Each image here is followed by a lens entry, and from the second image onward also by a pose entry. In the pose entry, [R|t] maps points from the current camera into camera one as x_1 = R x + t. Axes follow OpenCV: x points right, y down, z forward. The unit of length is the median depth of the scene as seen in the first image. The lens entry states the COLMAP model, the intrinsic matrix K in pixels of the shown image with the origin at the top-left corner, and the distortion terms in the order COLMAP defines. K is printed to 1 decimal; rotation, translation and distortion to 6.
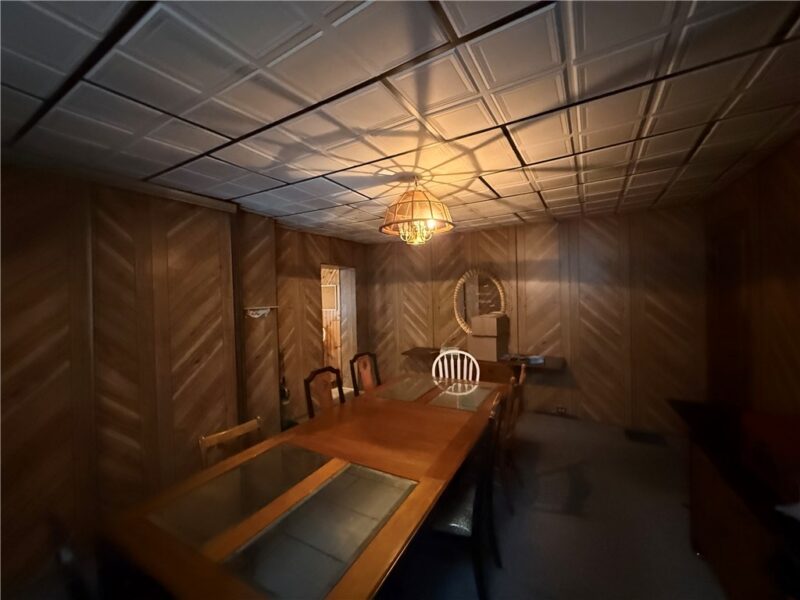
lens RADIAL K [[316.1, 0, 400.0], [0, 316.1, 300.0], [0, 0, 1]] dist [0.002361, 0.000148]
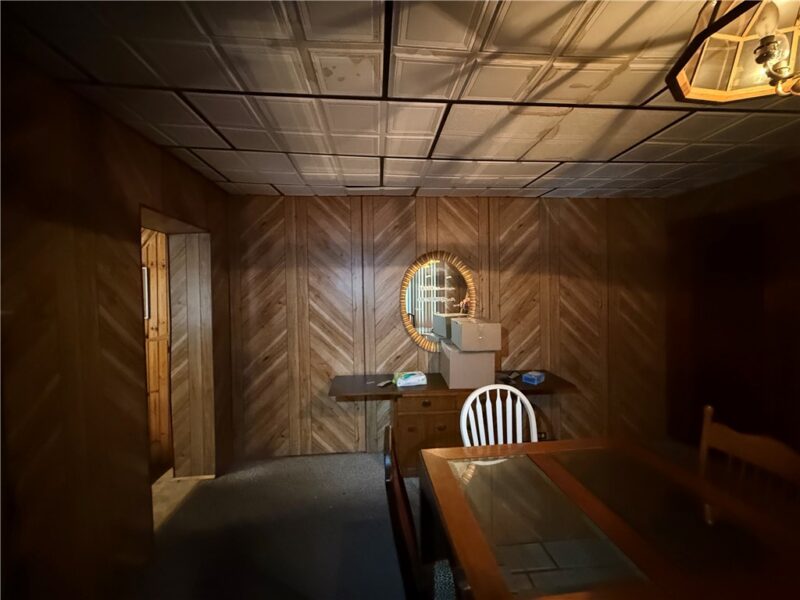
lens RADIAL K [[316.1, 0, 400.0], [0, 316.1, 300.0], [0, 0, 1]] dist [0.002361, 0.000148]
pose [[0.818070, 0.001927, 0.575115, -0.280735], [0.002421, 0.999974, -0.006795, 0.013593], [-0.575113, 0.006951, 0.818044, 0.635391]]
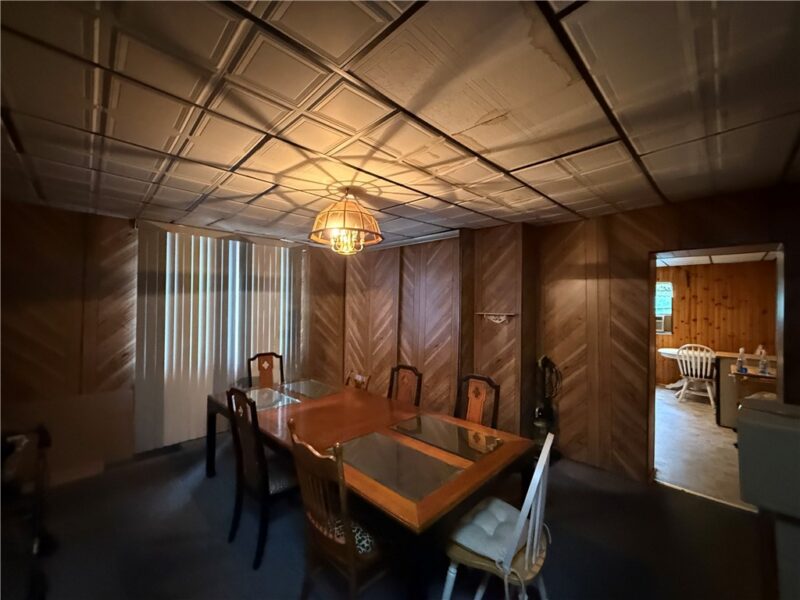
lens RADIAL K [[323.4, 0, 400.0], [0, 323.4, 300.0], [0, 0, 1]] dist [0.000264, -0.000034]
pose [[-0.251477, 0.010494, -0.967806, 0.651629], [-0.015591, 0.999768, 0.014891, -0.031163], [0.967738, 0.018834, -0.251255, 0.918134]]
